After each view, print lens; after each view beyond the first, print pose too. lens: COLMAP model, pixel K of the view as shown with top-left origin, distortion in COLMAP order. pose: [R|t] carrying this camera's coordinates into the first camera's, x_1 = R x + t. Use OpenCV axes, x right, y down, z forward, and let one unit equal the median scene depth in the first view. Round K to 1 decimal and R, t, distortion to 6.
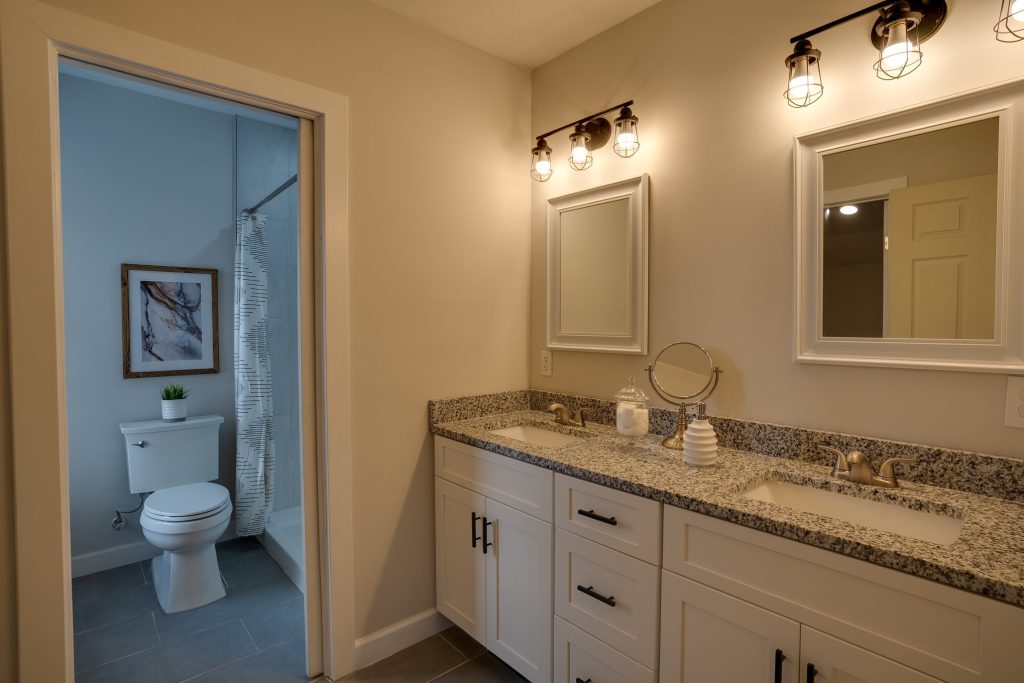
lens RADIAL K [[515.8, 0, 514.0], [0, 515.8, 338.5], [0, 0, 1]] dist [-0.062228, 0.036440]
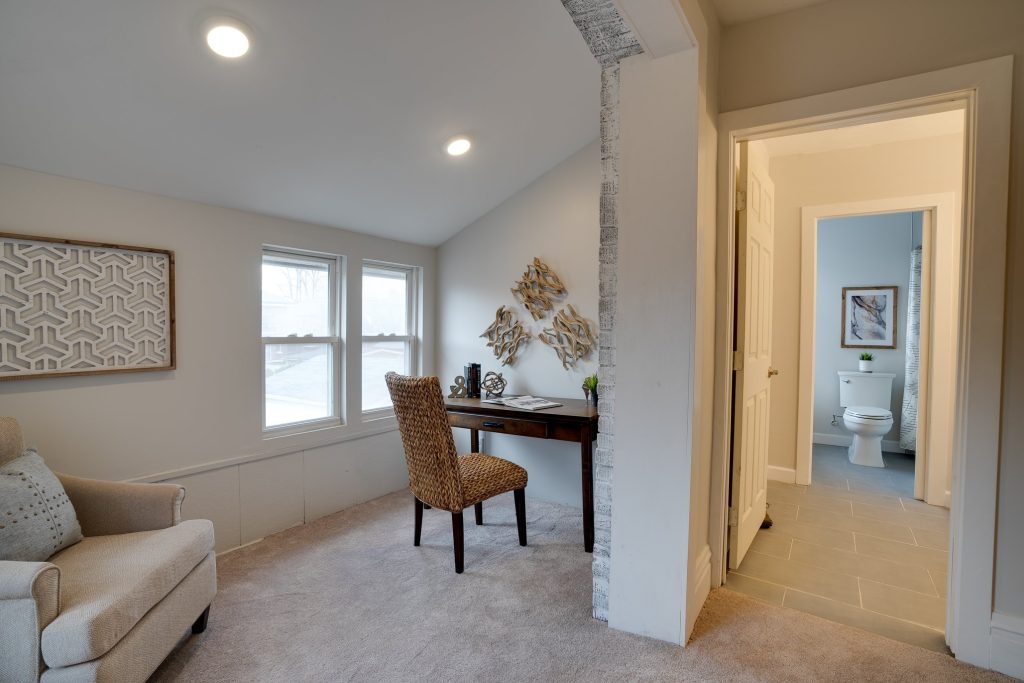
lens RADIAL K [[515.8, 0, 514.0], [0, 515.8, 338.5], [0, 0, 1]] dist [-0.062228, 0.036440]
pose [[0.298248, 0.025751, -0.954141, 0.828788], [-0.035641, 0.999239, 0.015827, 0.071687], [0.953823, 0.029286, 0.298939, -0.918037]]
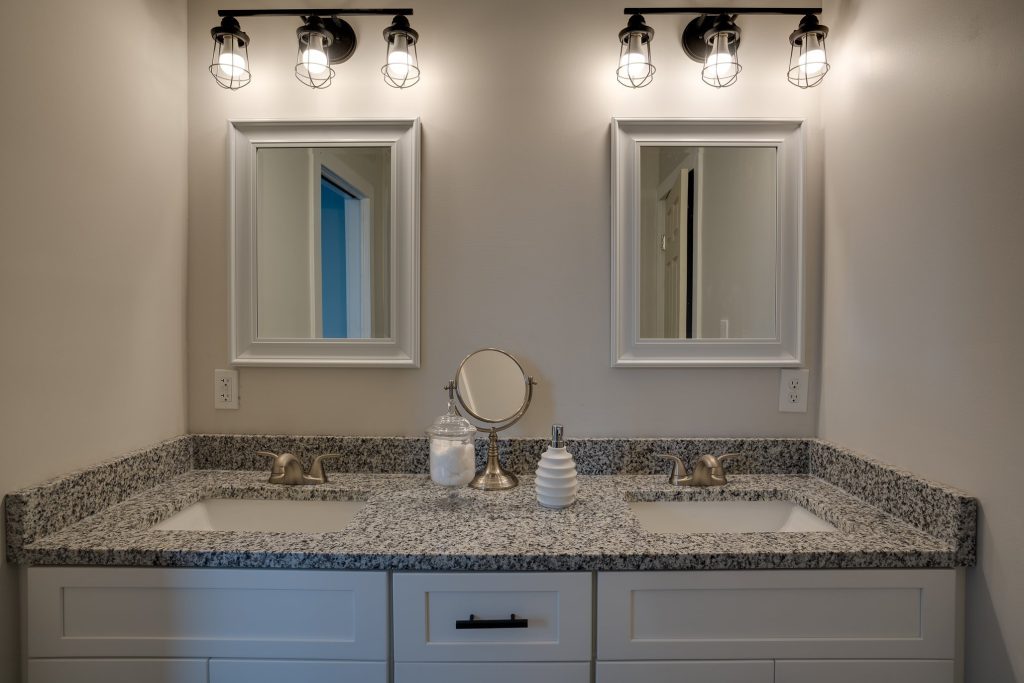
lens RADIAL K [[552.7, 0, 512.0], [0, 552.7, 341.5], [0, 0, 1]] dist [-0.060482, 0.045536]
pose [[0.660311, -0.018832, 0.750756, -0.224321], [0.020591, 0.999764, 0.006968, -0.007051], [-0.750710, 0.010858, 0.660543, 0.356028]]
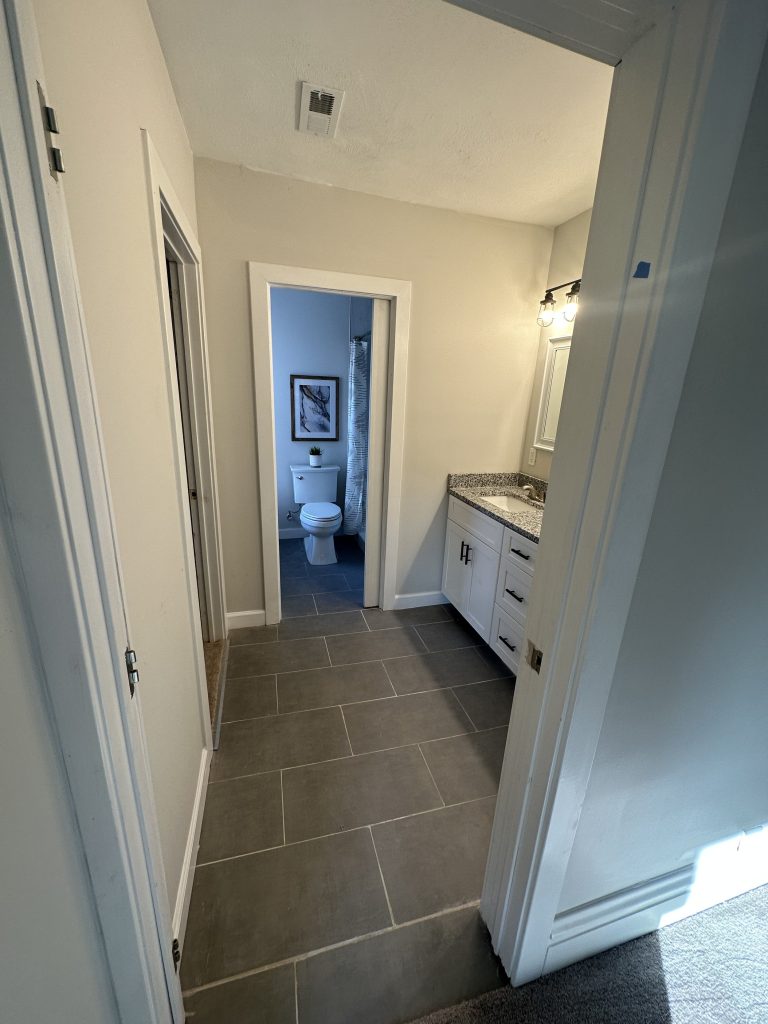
lens RADIAL K [[415.7, 0, 384.0], [0, 415.7, 512.0], [0, 0, 1]] dist [0.001516, 0.000078]
pose [[0.908380, 0.154039, -0.388740, 0.185614], [-0.053852, 0.965028, 0.256556, -0.093397], [0.414664, -0.212116, 0.884907, -0.301916]]
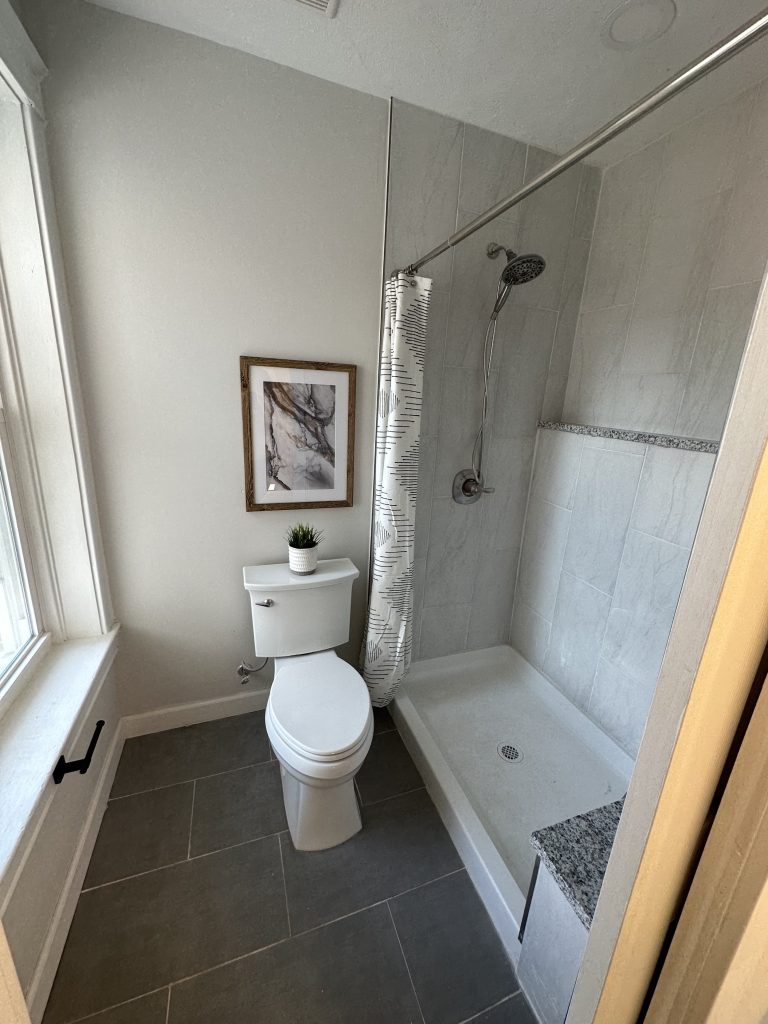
lens RADIAL K [[415.7, 0, 384.0], [0, 415.7, 512.0], [0, 0, 1]] dist [0.001516, 0.000078]
pose [[0.933080, 0.144400, -0.329410, -0.444314], [-0.062265, 0.966891, 0.247477, -0.114370], [0.354239, -0.210405, 0.911177, 0.595218]]
